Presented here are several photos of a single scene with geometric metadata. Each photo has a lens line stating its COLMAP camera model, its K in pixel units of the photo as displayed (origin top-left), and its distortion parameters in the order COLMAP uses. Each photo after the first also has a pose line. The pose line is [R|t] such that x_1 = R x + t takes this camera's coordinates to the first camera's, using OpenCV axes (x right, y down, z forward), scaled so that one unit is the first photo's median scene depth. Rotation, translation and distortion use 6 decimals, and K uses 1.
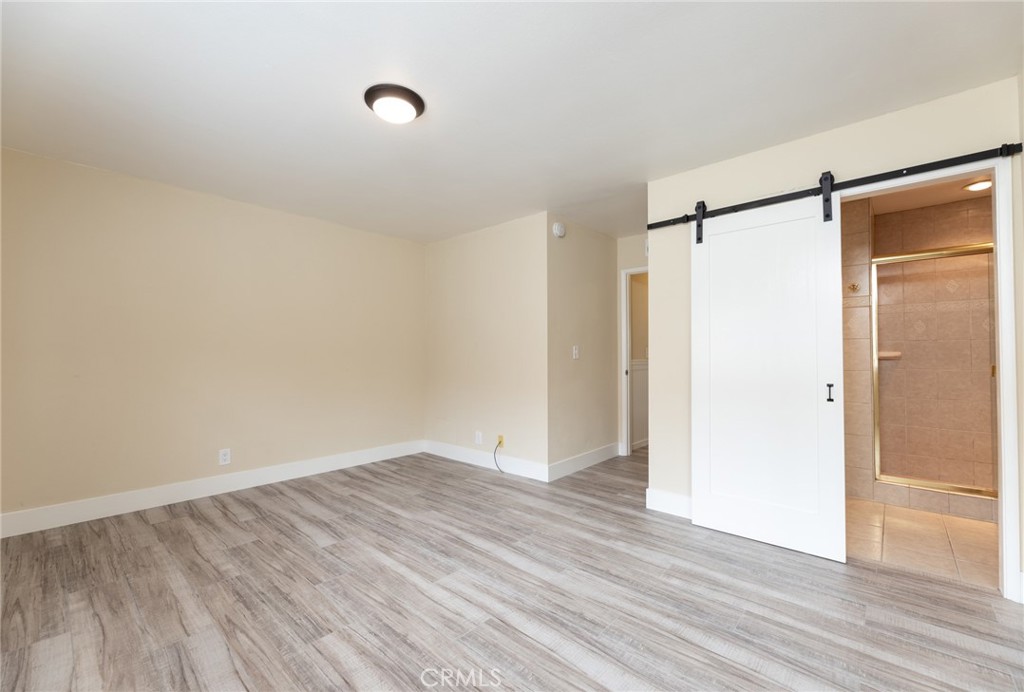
lens RADIAL K [[426.8, 0, 514.2], [0, 426.8, 349.3], [0, 0, 1]] dist [0.001852, 0.000336]
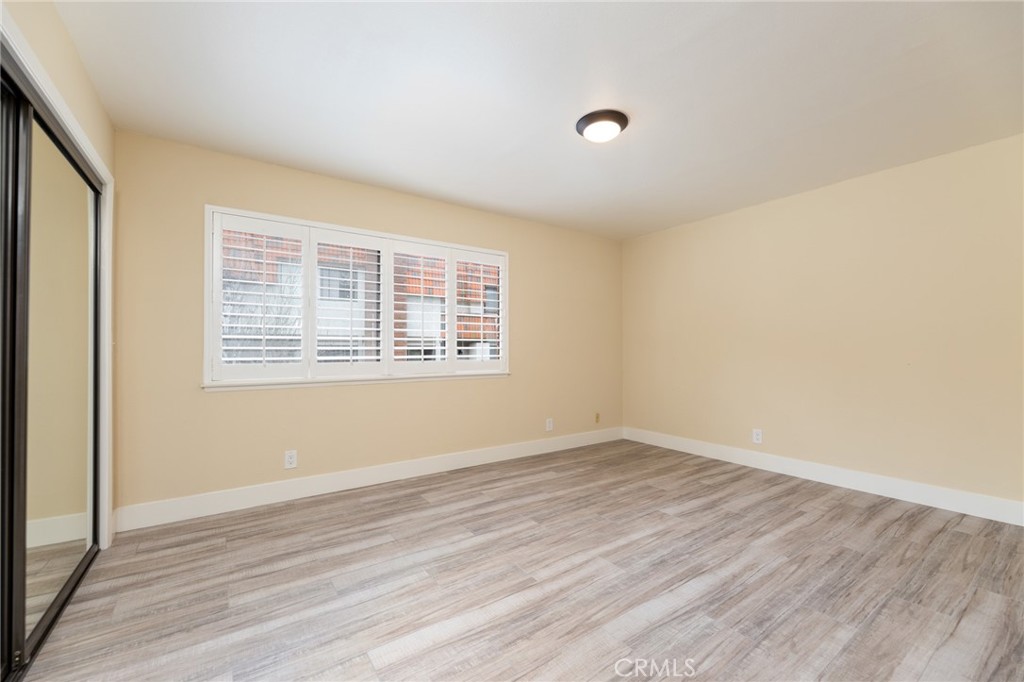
lens RADIAL K [[426.8, 0, 516.0], [0, 426.8, 343.1], [0, 0, 1]] dist [0.001852, 0.000336]
pose [[-0.232459, -0.011345, -0.972540, 0.685985], [0.018226, 0.999706, -0.016019, 0.018359], [0.972435, -0.021450, -0.232184, 0.799111]]
